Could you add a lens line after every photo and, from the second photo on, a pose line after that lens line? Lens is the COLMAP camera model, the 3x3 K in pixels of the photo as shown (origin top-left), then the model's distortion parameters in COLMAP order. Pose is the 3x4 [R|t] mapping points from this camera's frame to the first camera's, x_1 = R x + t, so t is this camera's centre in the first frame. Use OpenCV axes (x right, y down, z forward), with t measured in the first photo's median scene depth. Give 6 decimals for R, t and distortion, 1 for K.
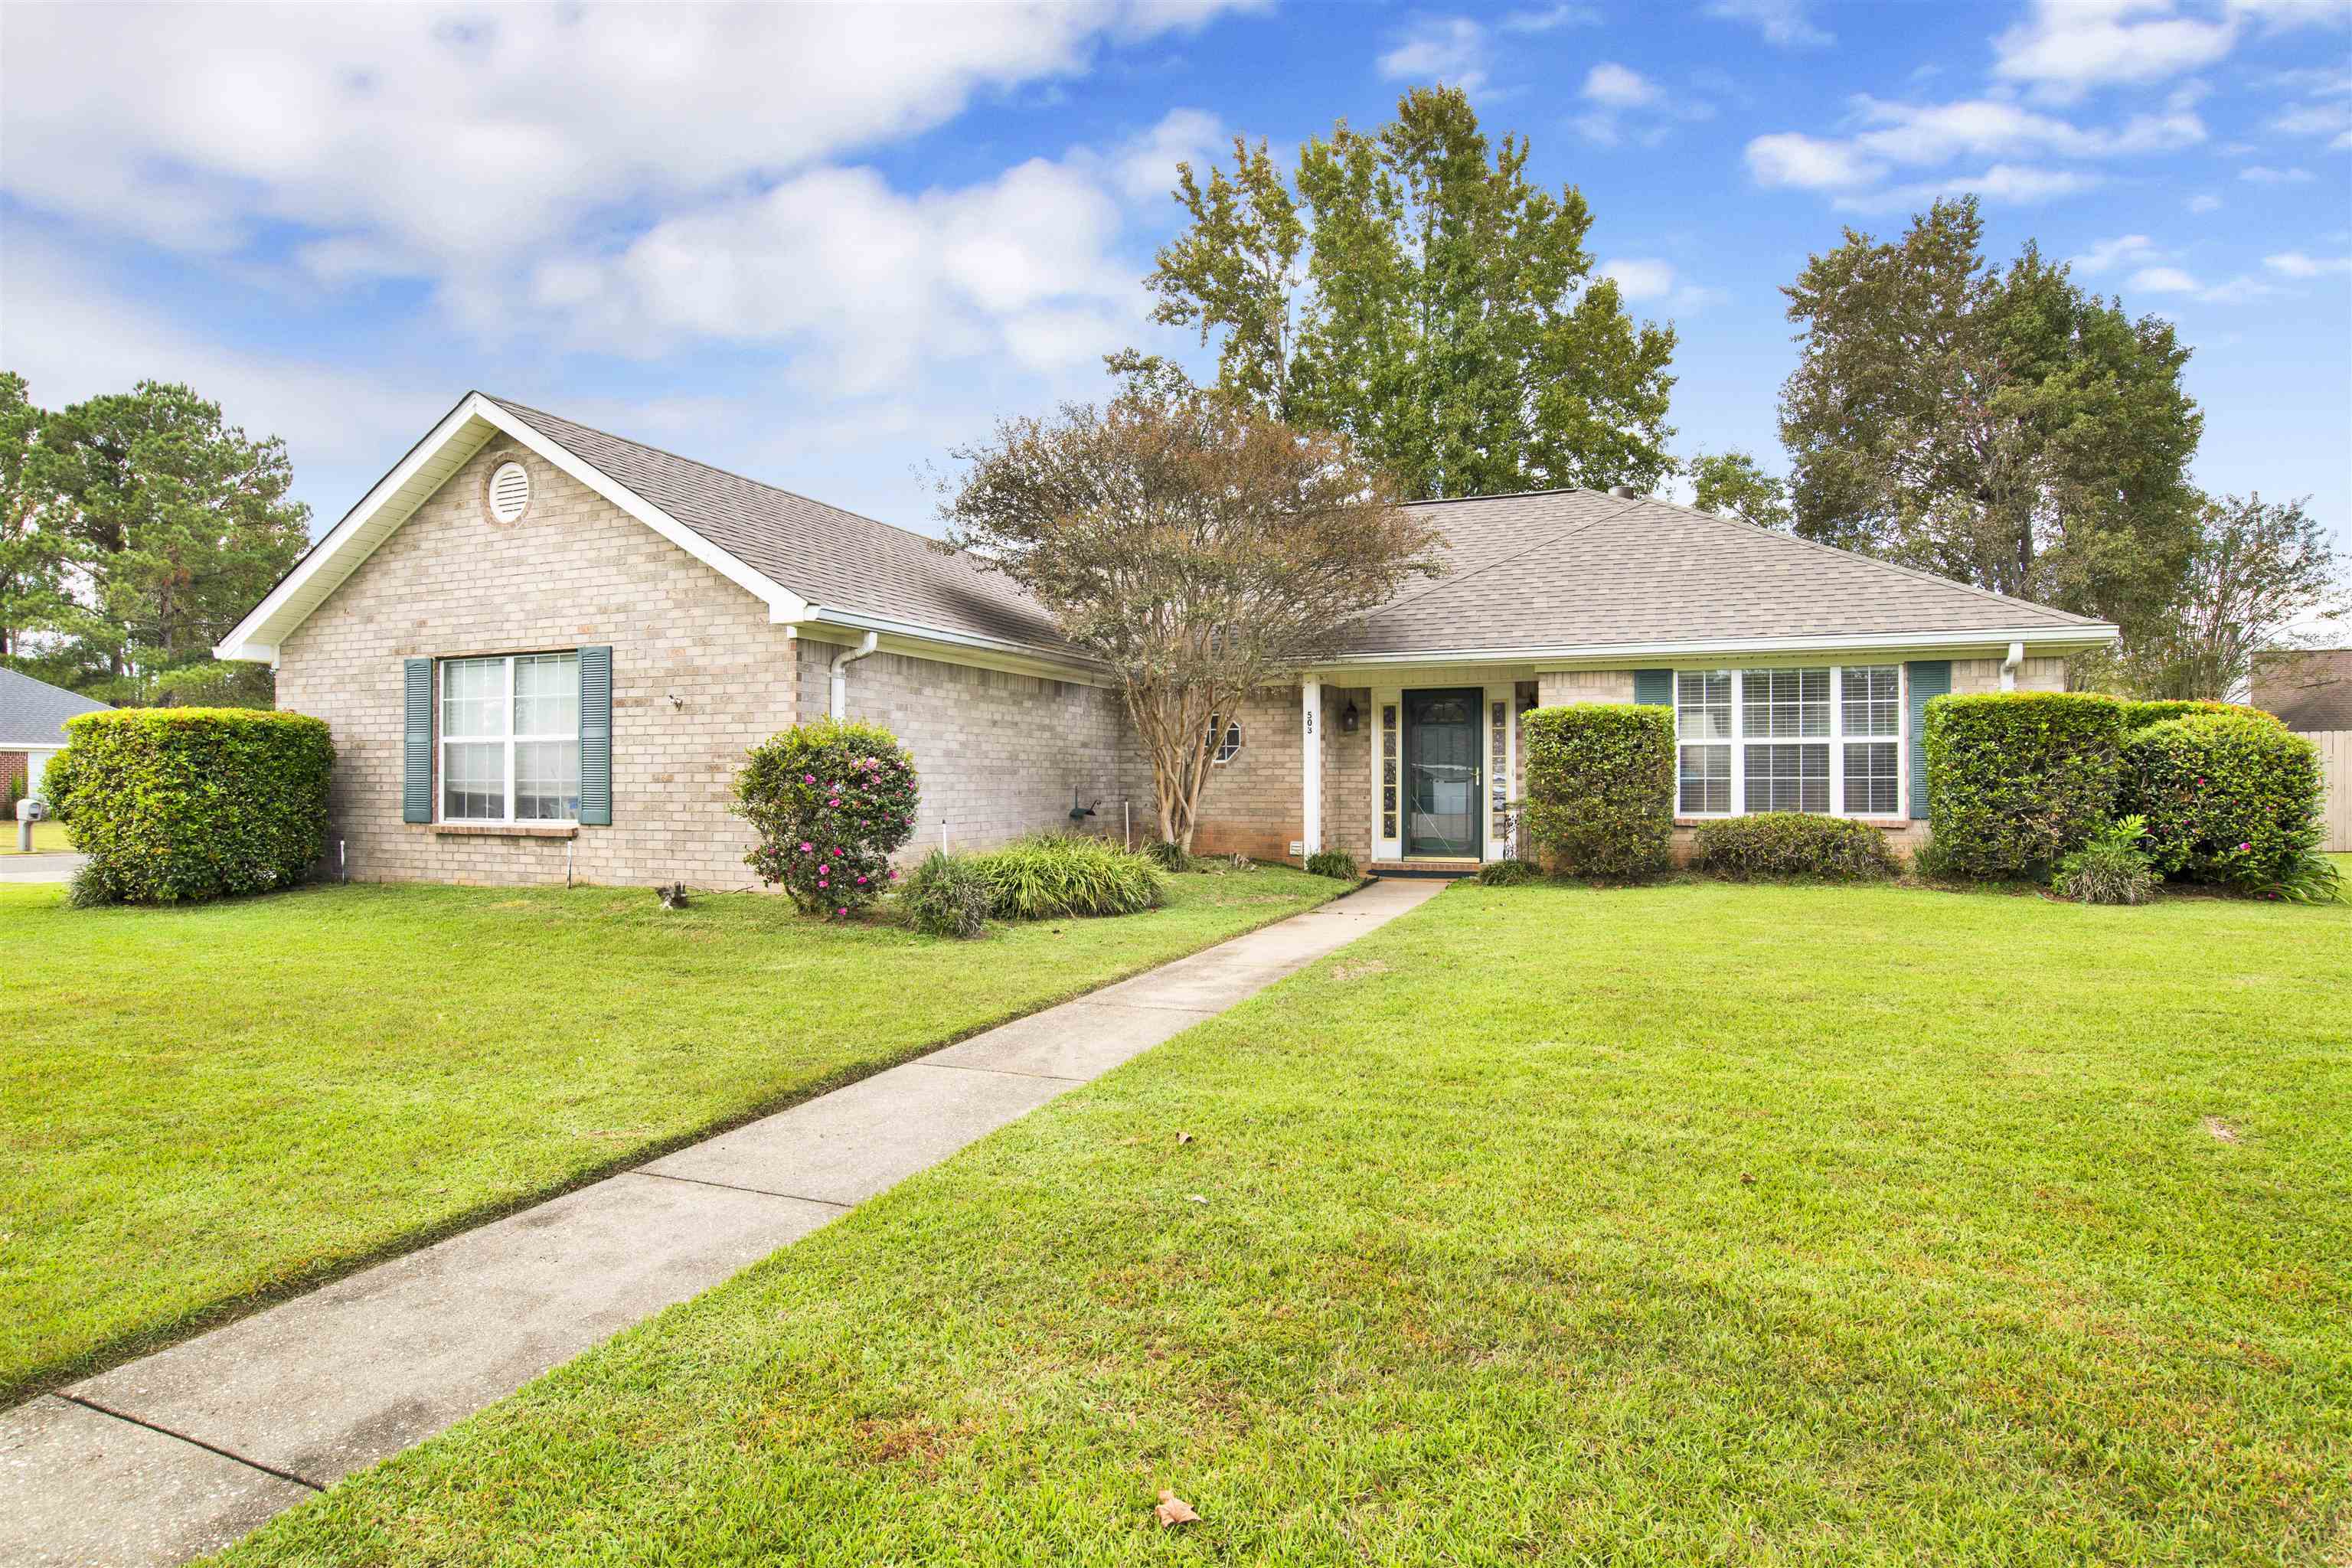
lens RADIAL K [[1288.2, 0, 1167.6], [0, 1288.2, 780.5], [0, 0, 1]] dist [-0.074040, 0.031128]
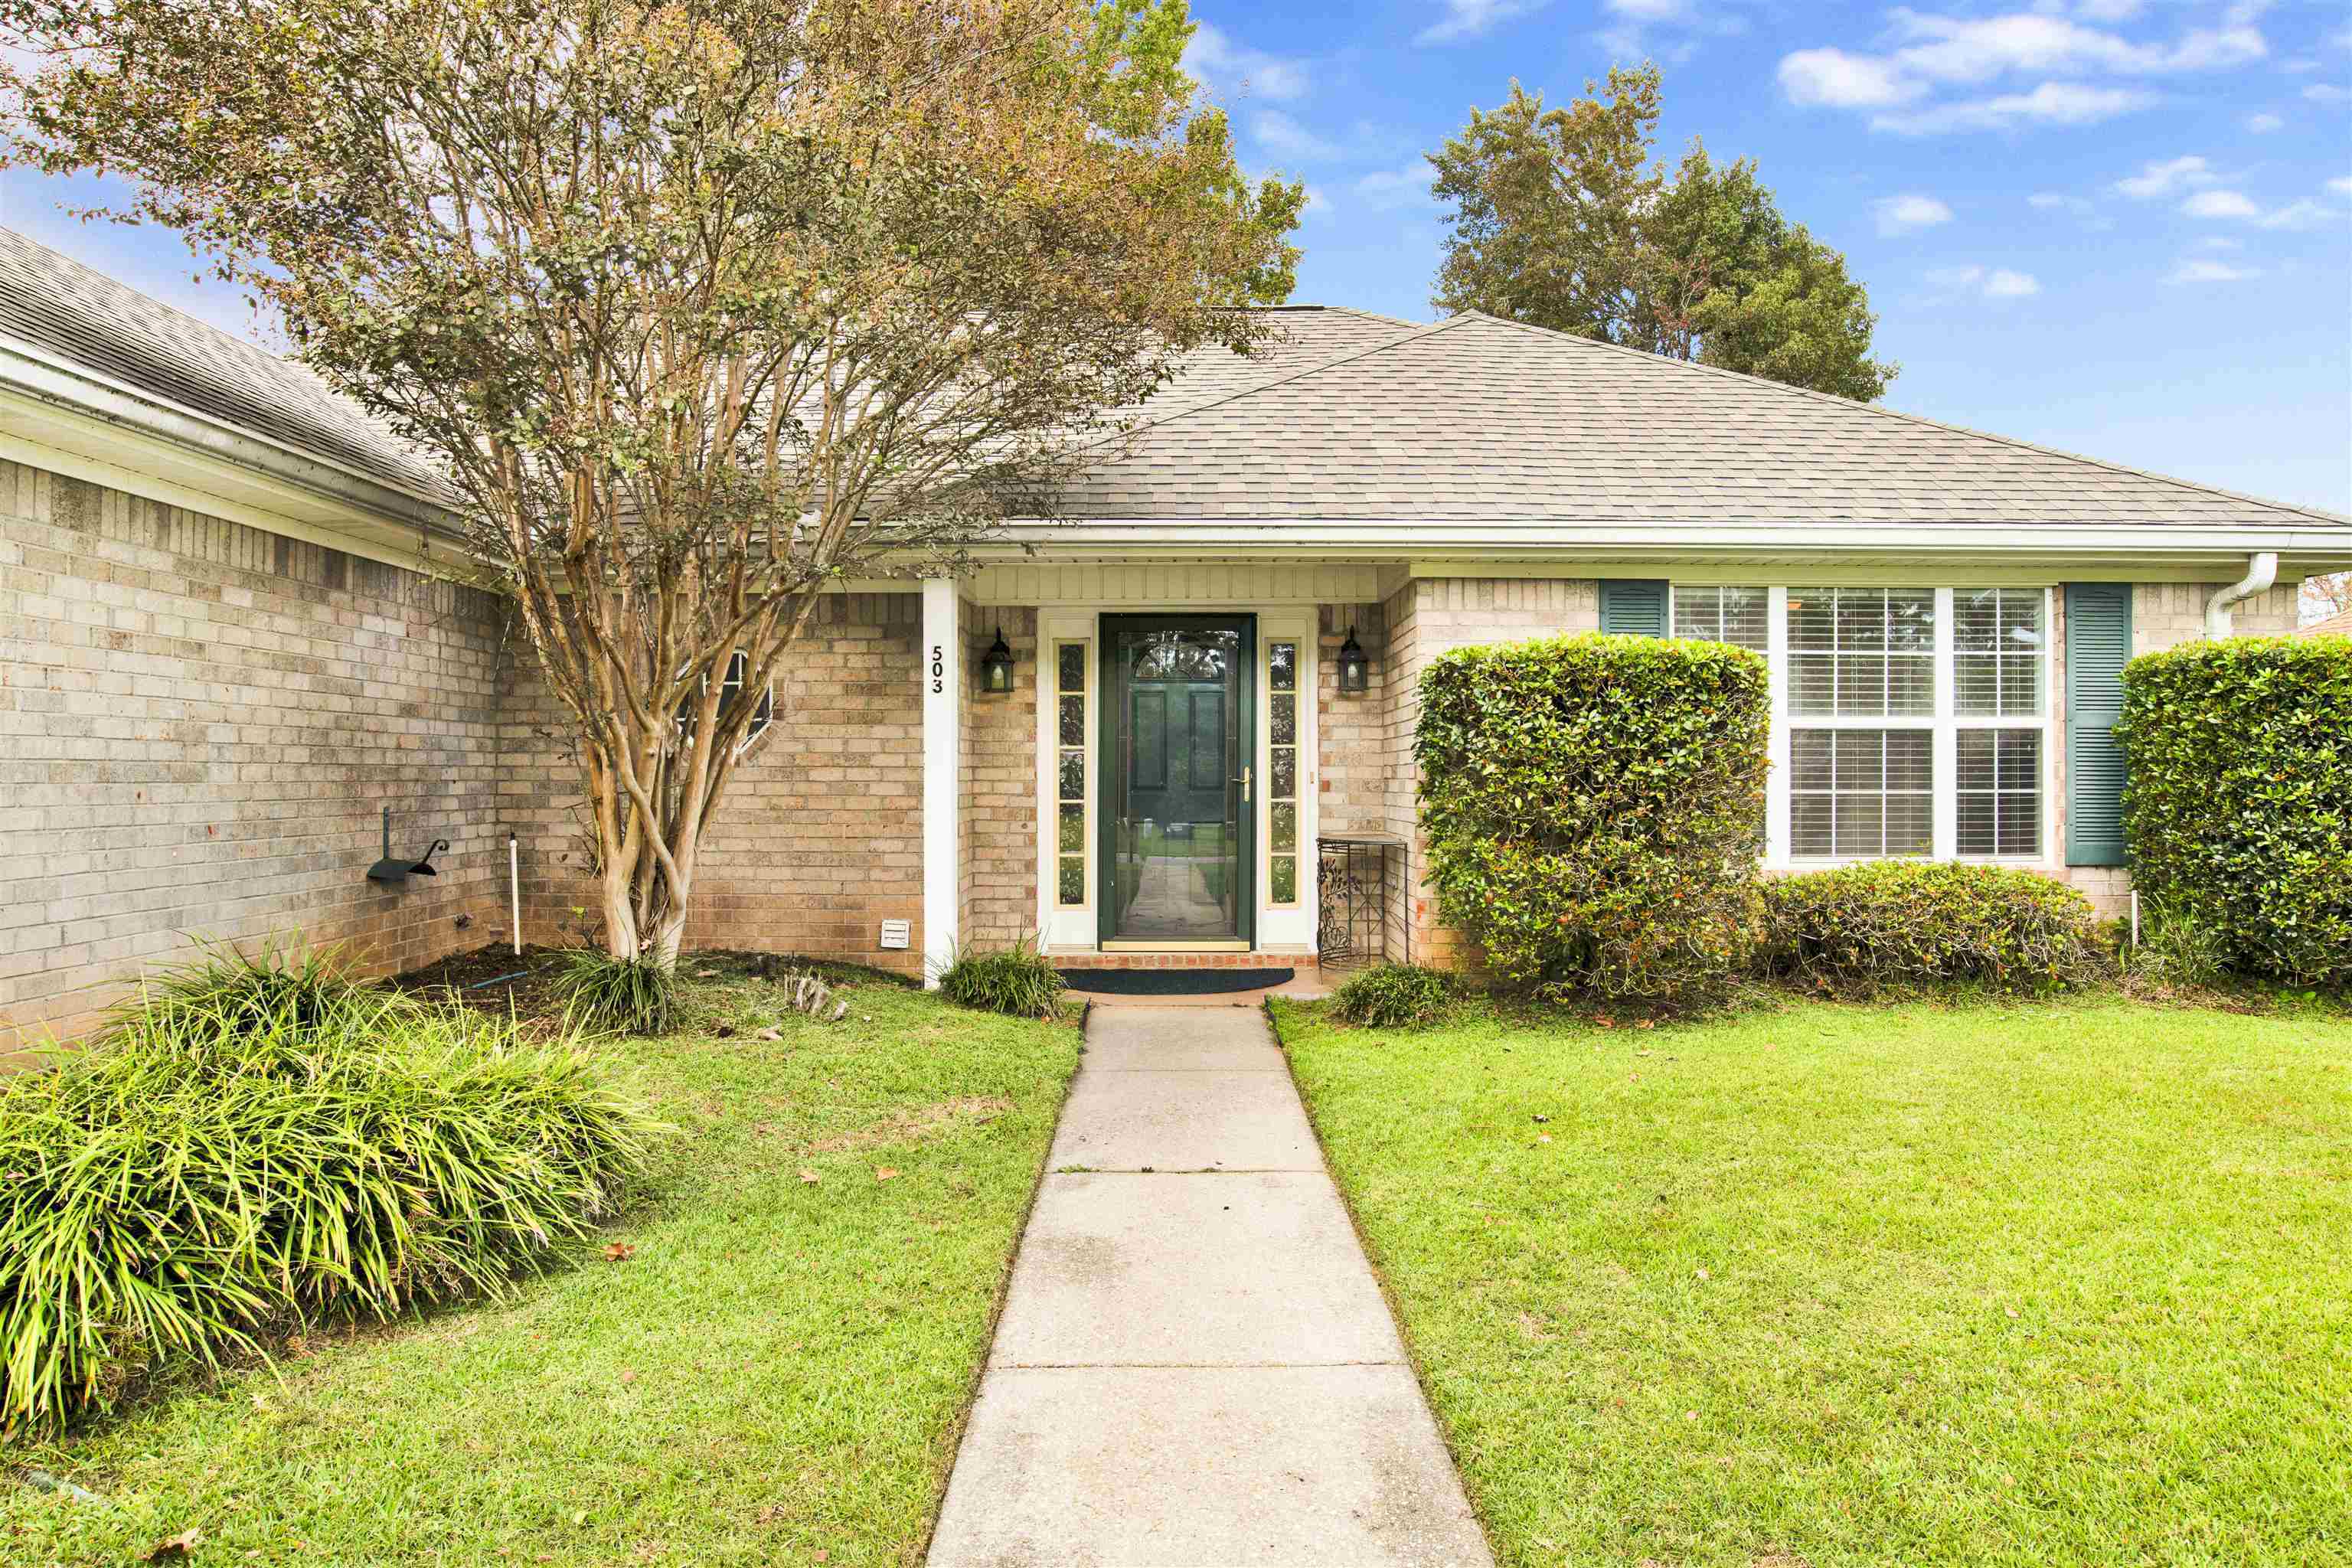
lens RADIAL K [[1508.0, 0, 1190.3], [0, 1508.0, 783.3], [0, 0, 1]] dist [-0.070703, 0.030694]
pose [[0.922770, 0.000716, 0.385351, -0.016852], [-0.003053, 0.999980, 0.005453, -0.007931], [-0.385340, -0.006208, 0.922754, 0.522287]]
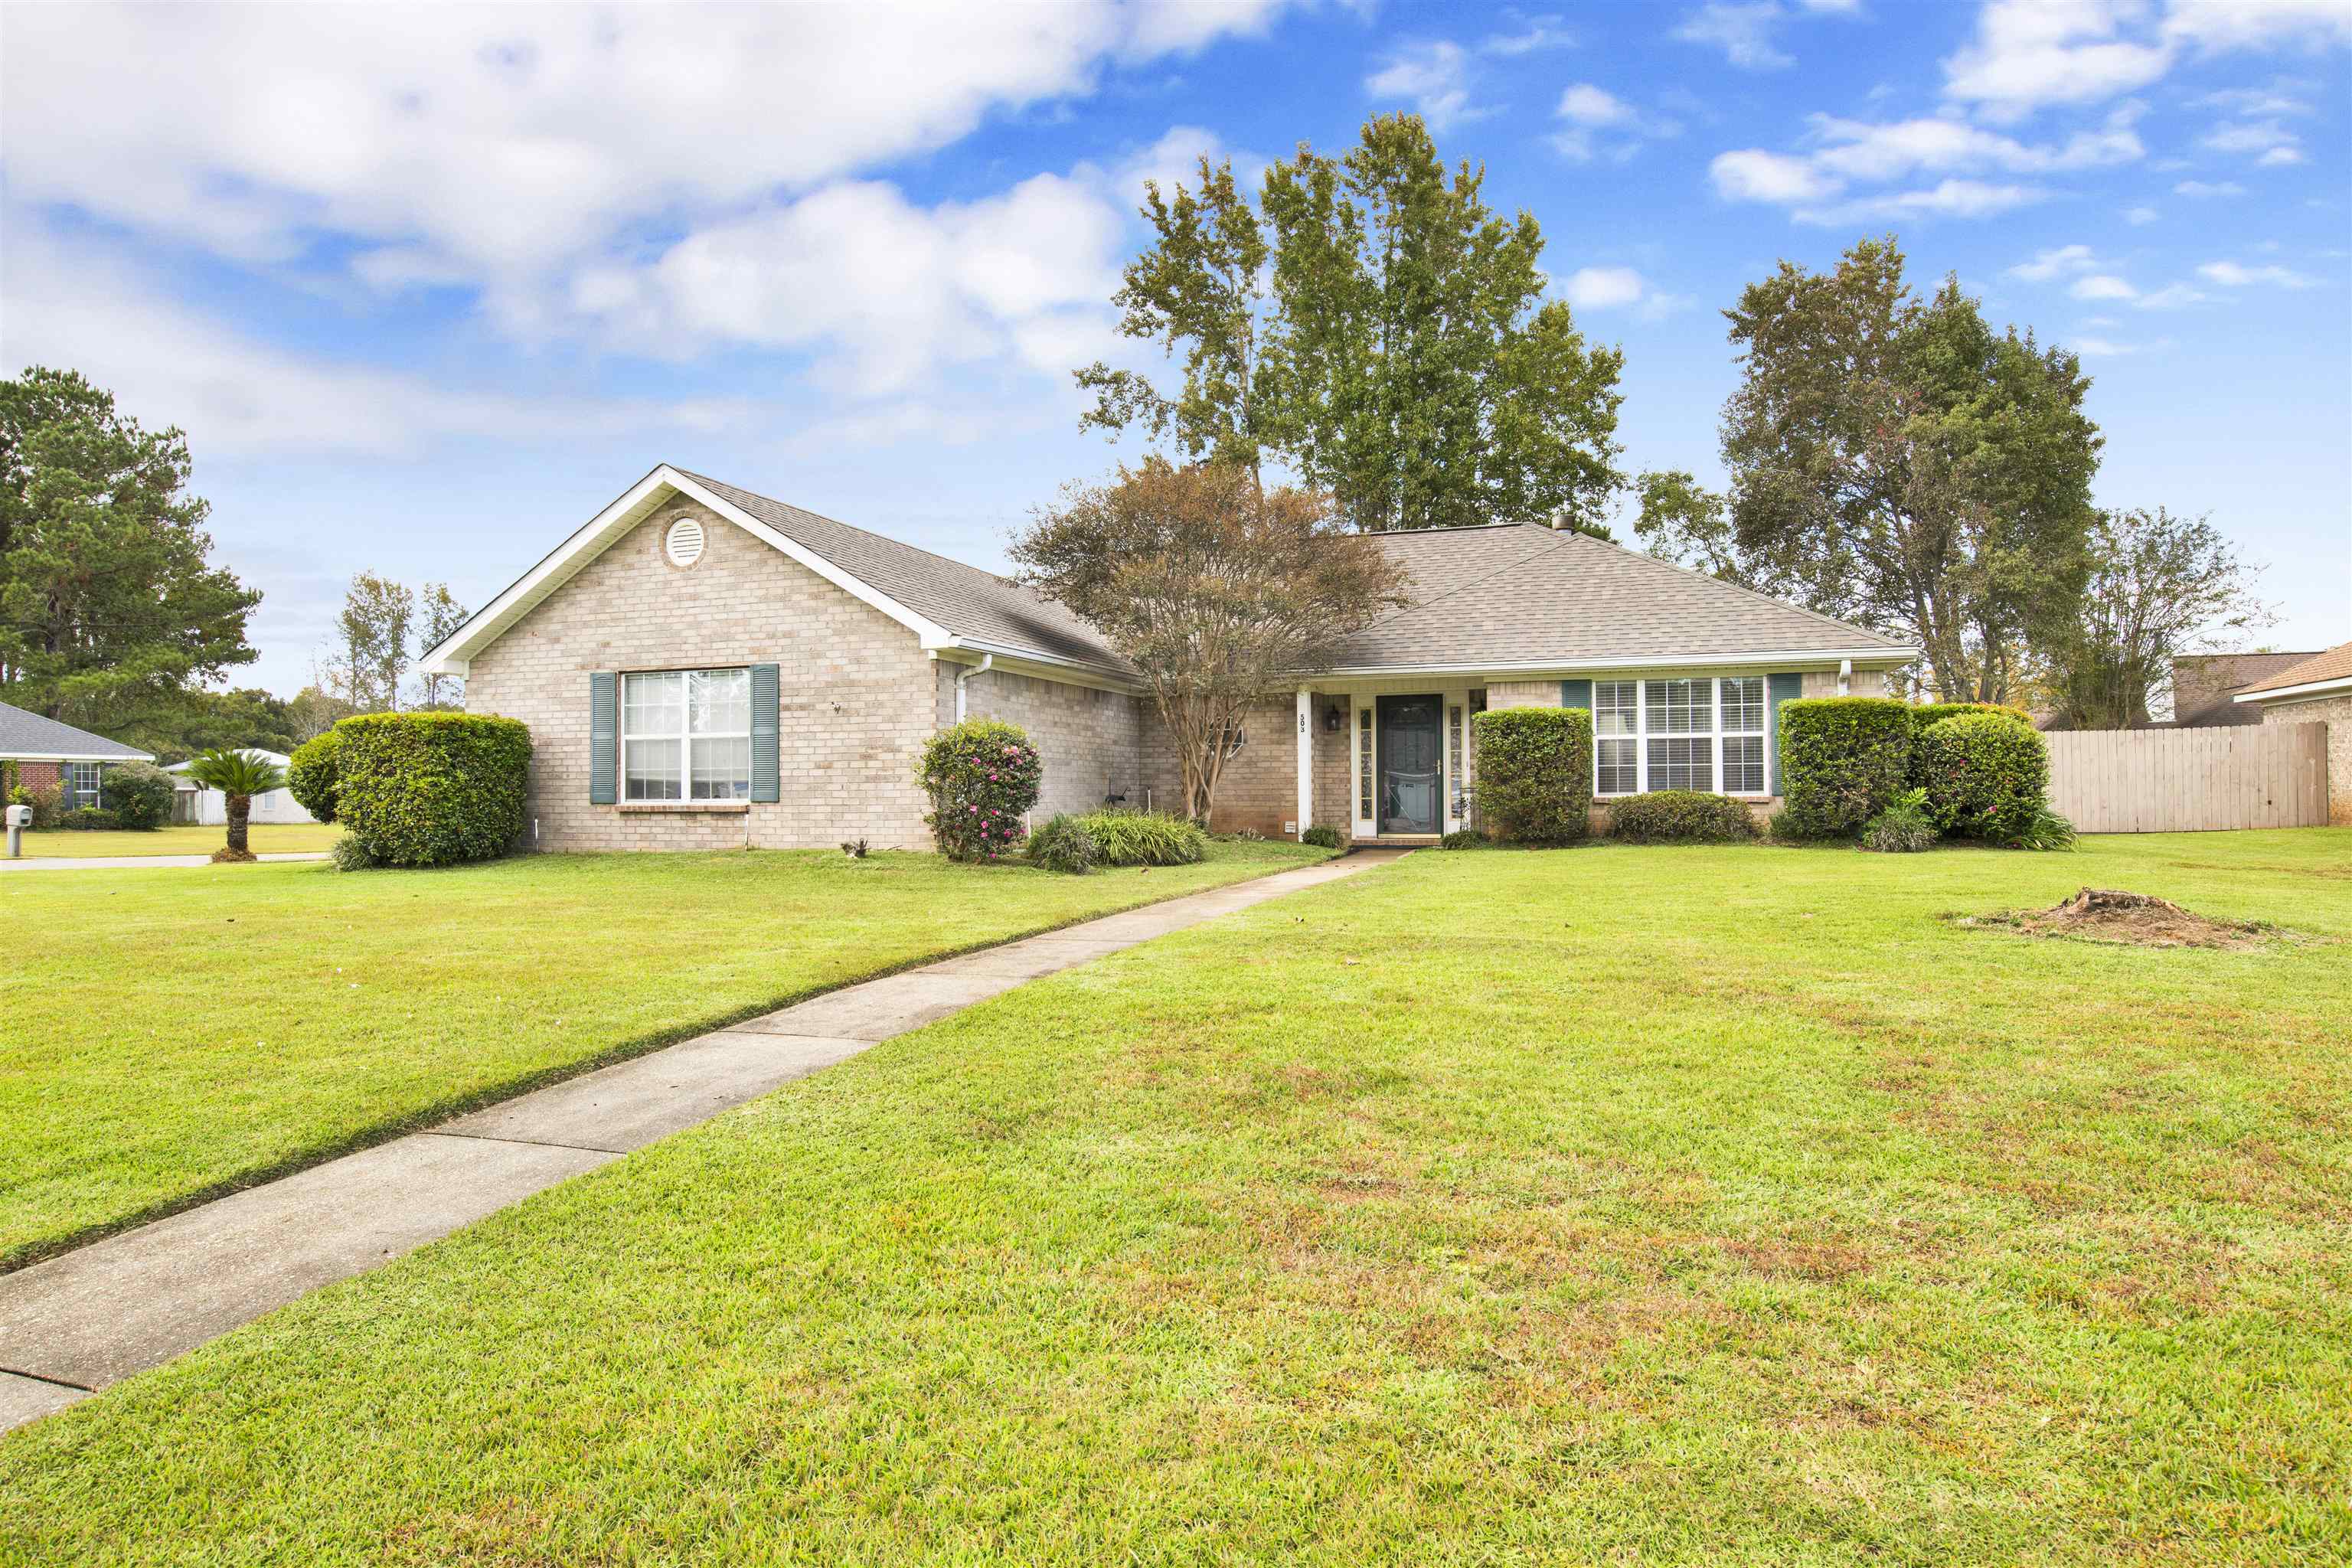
lens RADIAL K [[1429.5, 0, 1164.5], [0, 1429.5, 783.5], [0, 0, 1]] dist [-0.070547, 0.034200]
pose [[0.998808, -0.004585, 0.048596, -0.098235], [0.004960, 0.999959, -0.007597, 0.024813], [-0.048559, 0.007829, 0.998790, -0.395885]]
